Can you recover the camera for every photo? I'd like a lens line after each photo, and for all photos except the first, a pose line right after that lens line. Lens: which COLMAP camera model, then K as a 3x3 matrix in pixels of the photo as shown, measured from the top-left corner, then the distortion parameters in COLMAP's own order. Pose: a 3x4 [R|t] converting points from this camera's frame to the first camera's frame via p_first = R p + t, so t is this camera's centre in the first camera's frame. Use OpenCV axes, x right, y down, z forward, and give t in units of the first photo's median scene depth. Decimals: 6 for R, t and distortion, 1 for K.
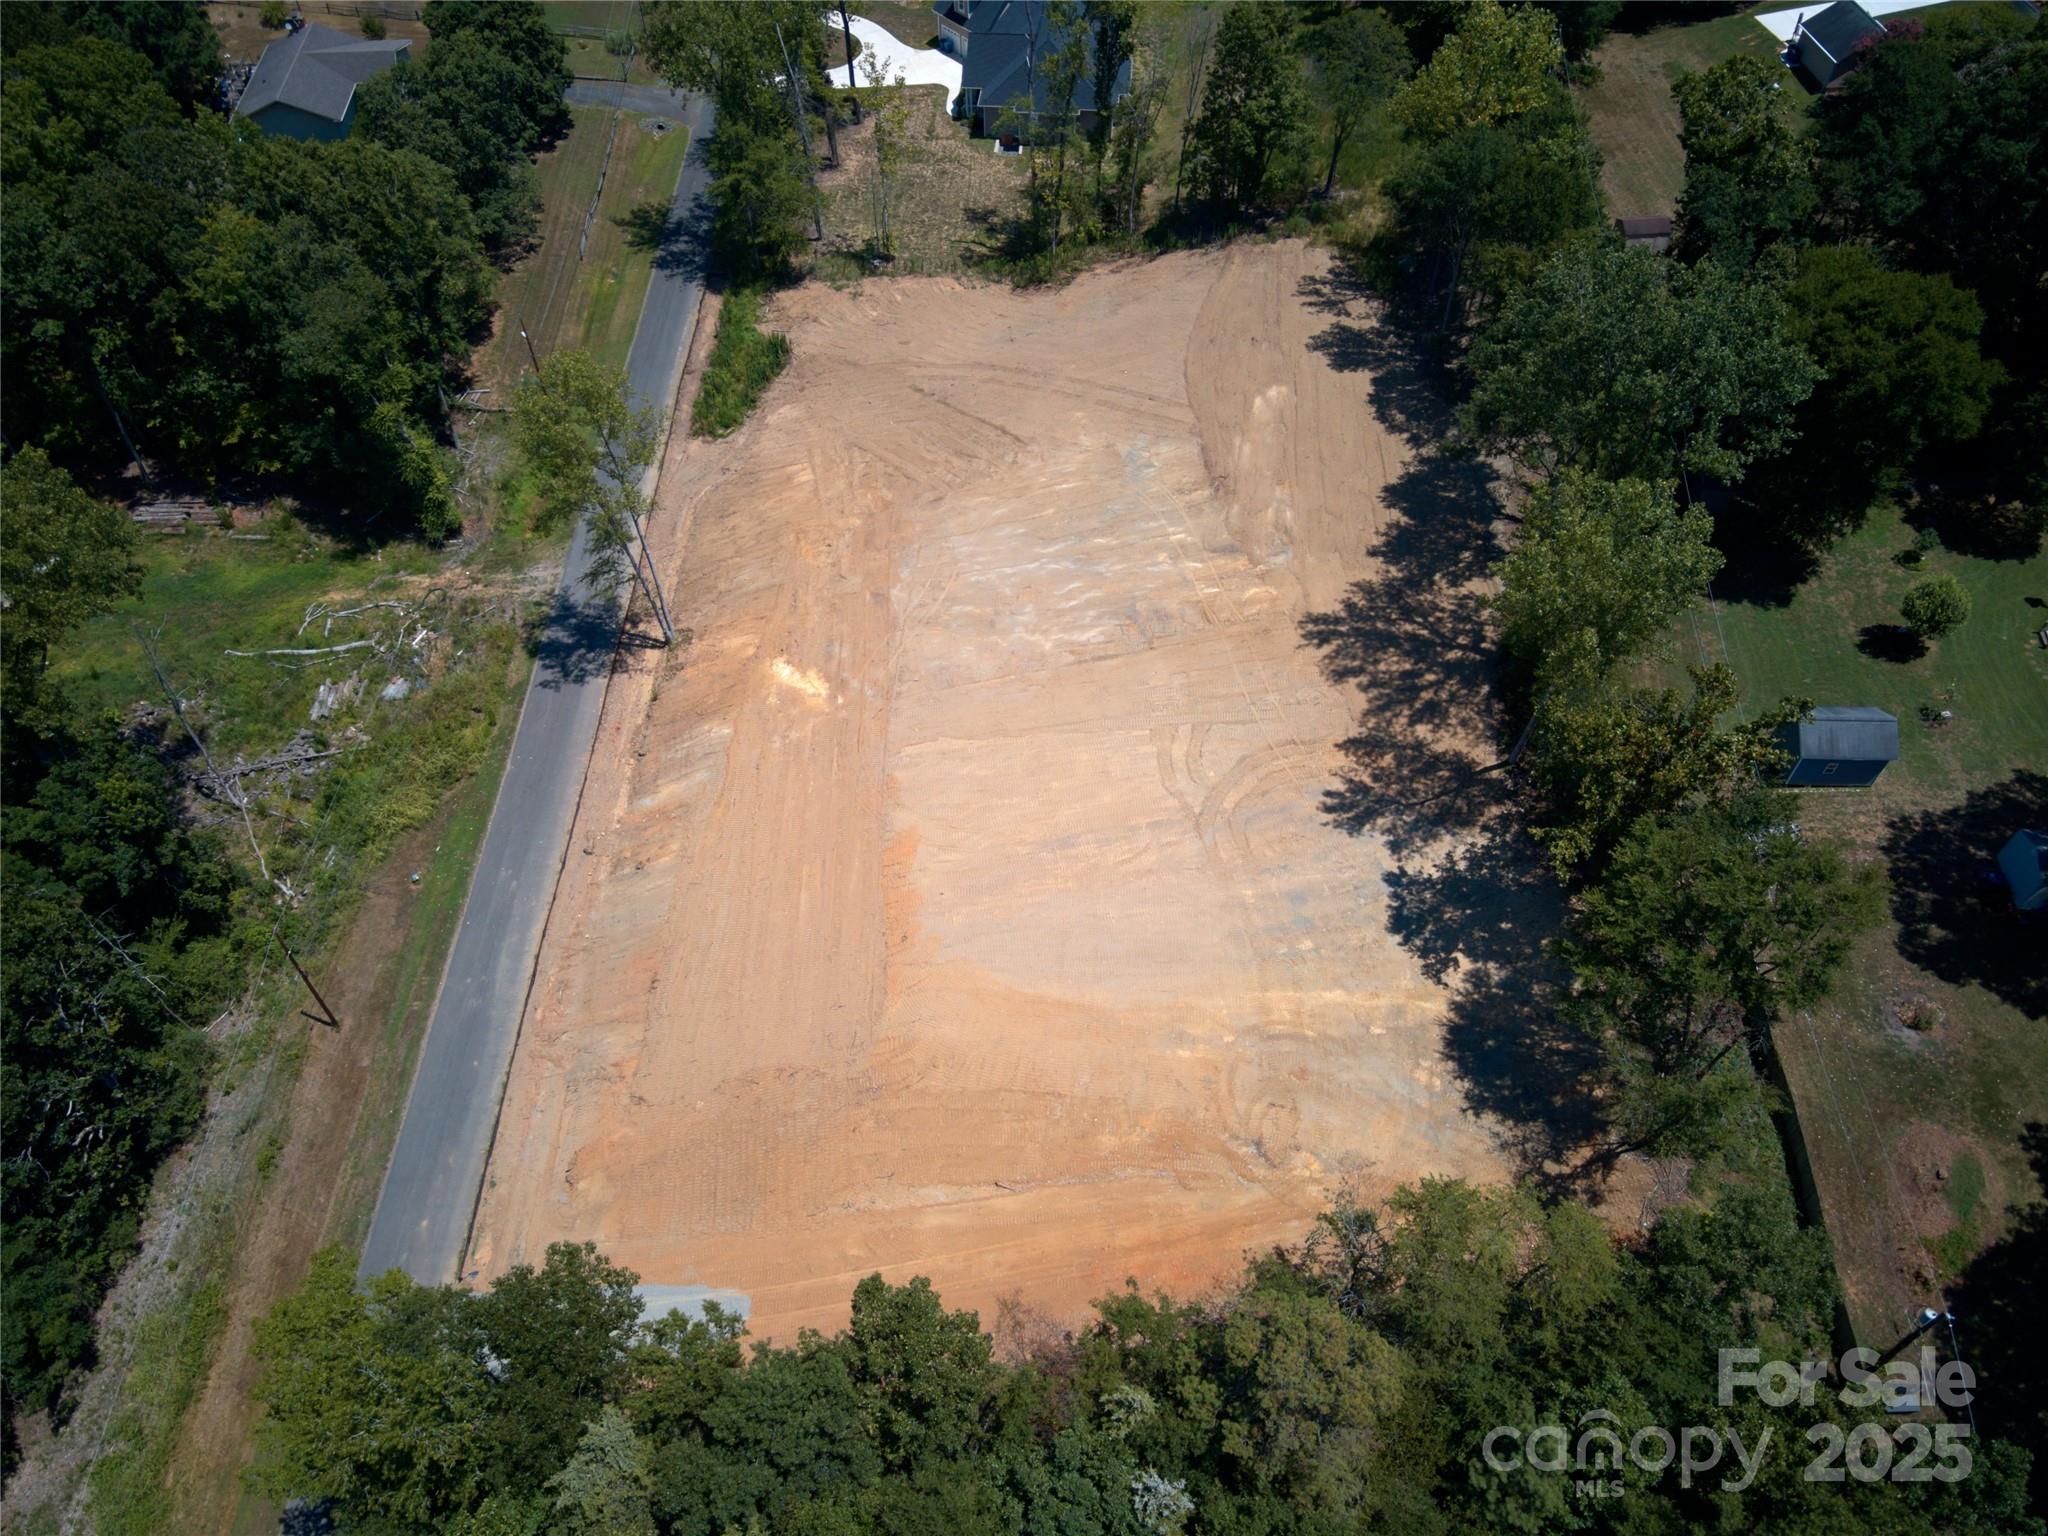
lens RADIAL K [[1408.9, 0, 976.9], [0, 1408.9, 811.4], [0, 0, 1]] dist [0.008333, 0.026598]
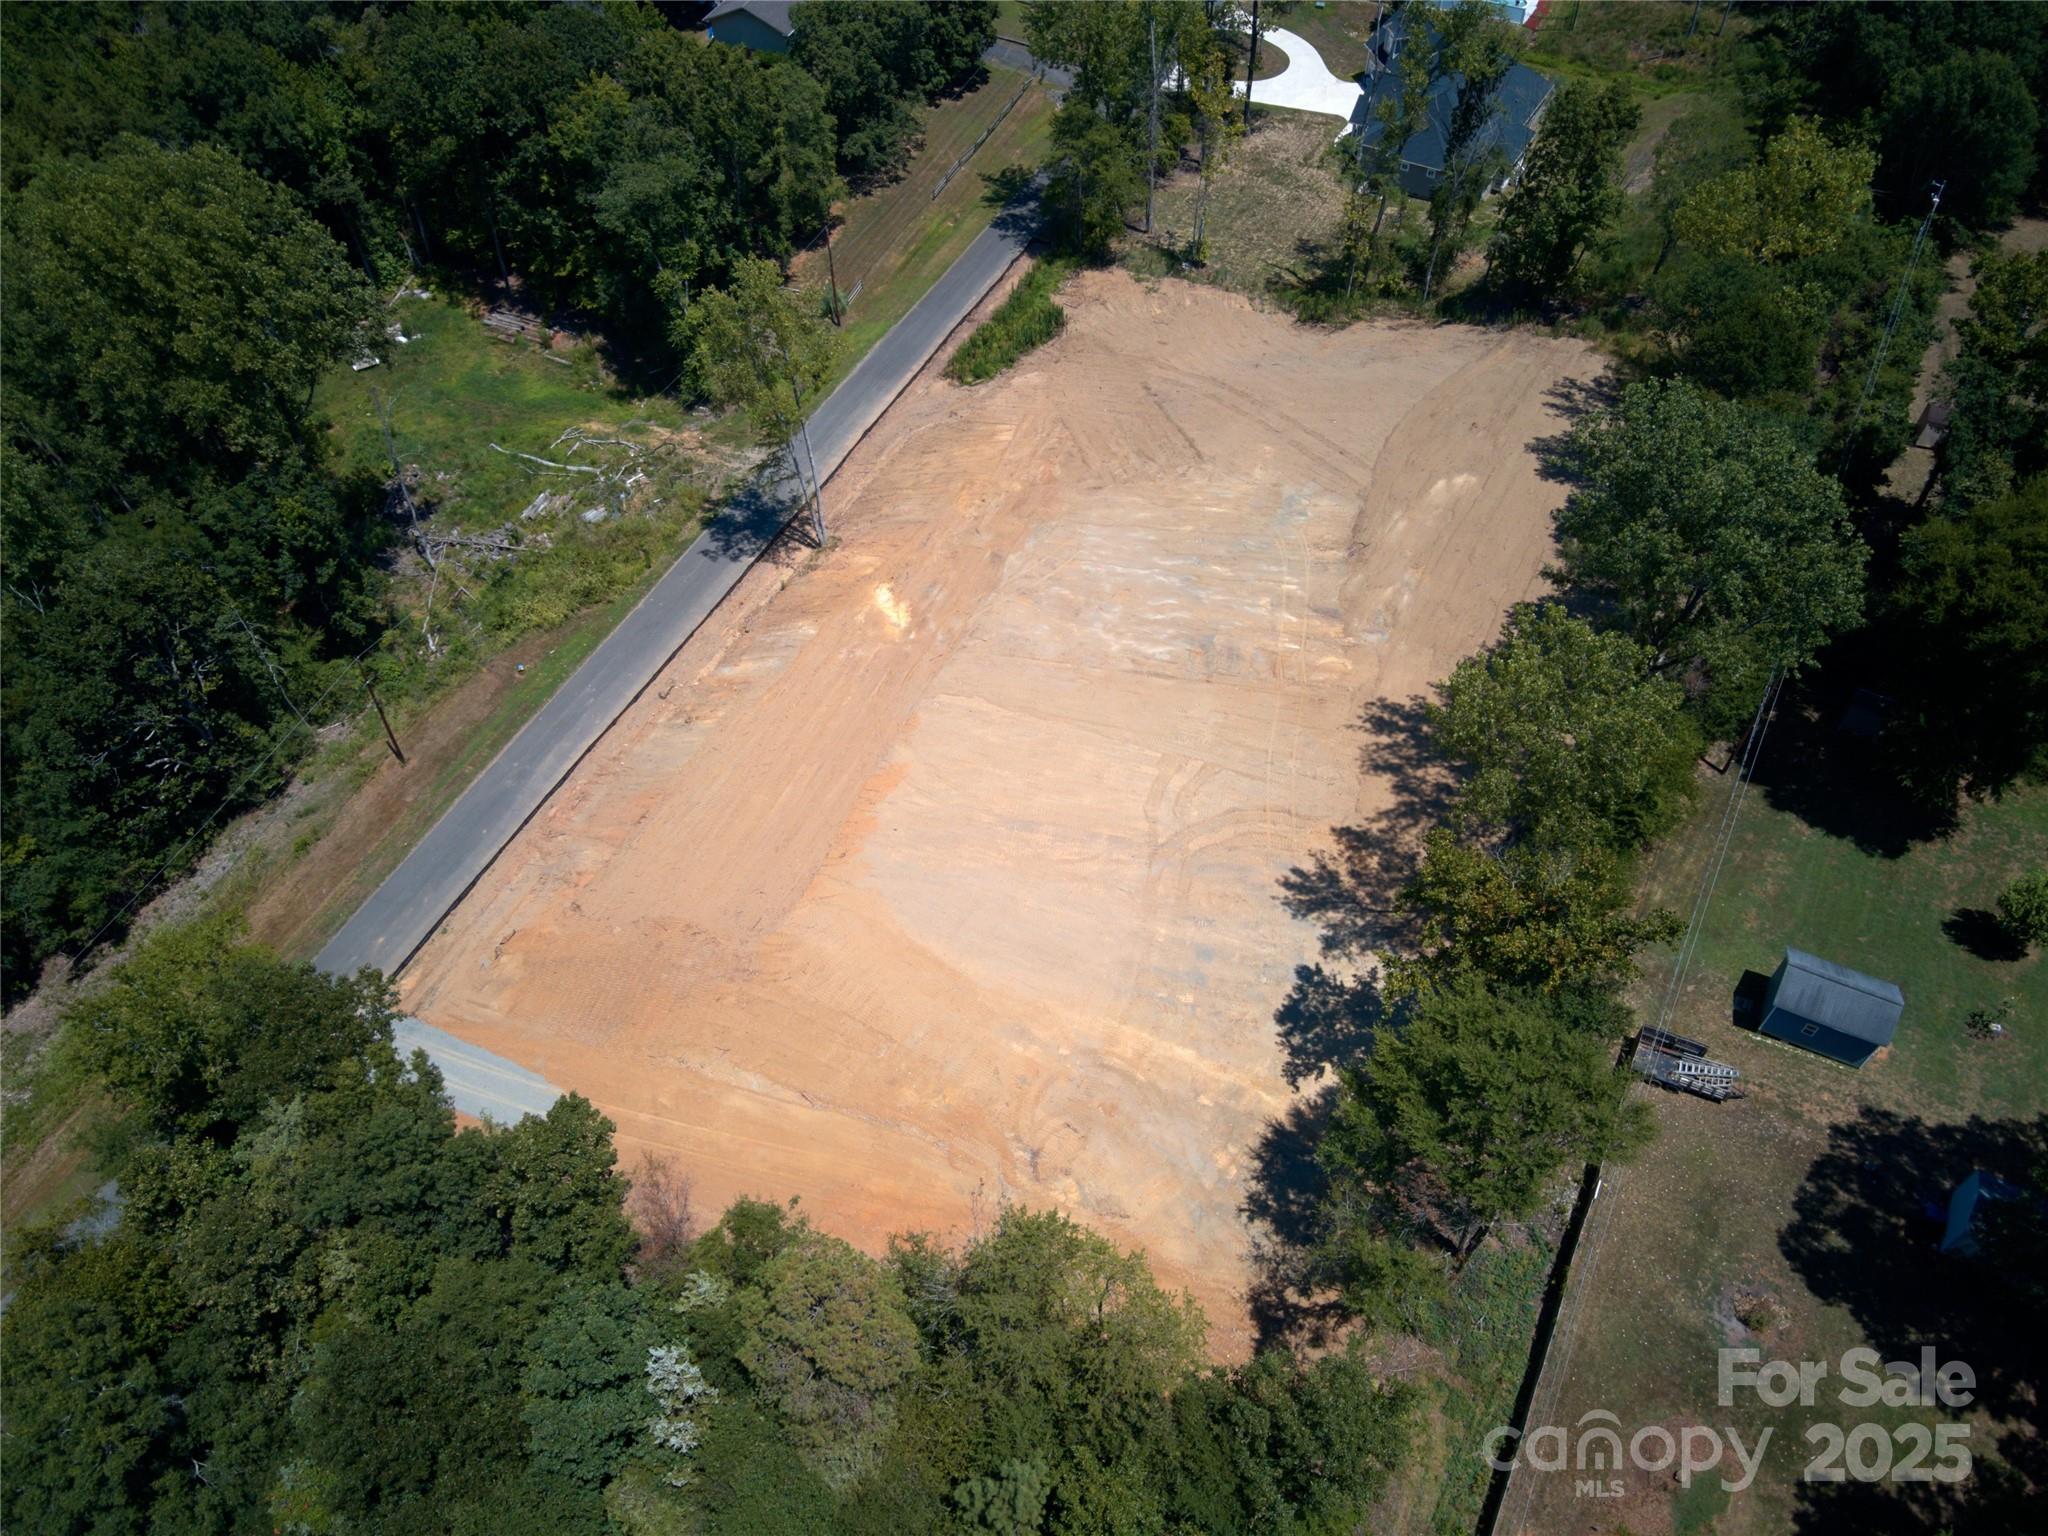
lens RADIAL K [[1408.9, 0, 989.0], [0, 1408.9, 792.6], [0, 0, 1]] dist [0.008333, 0.026598]
pose [[0.905805, 0.333599, -0.261208, 0.263268], [-0.337923, 0.940709, 0.029582, -0.018699], [0.255589, 0.061472, 0.964829, 0.007132]]
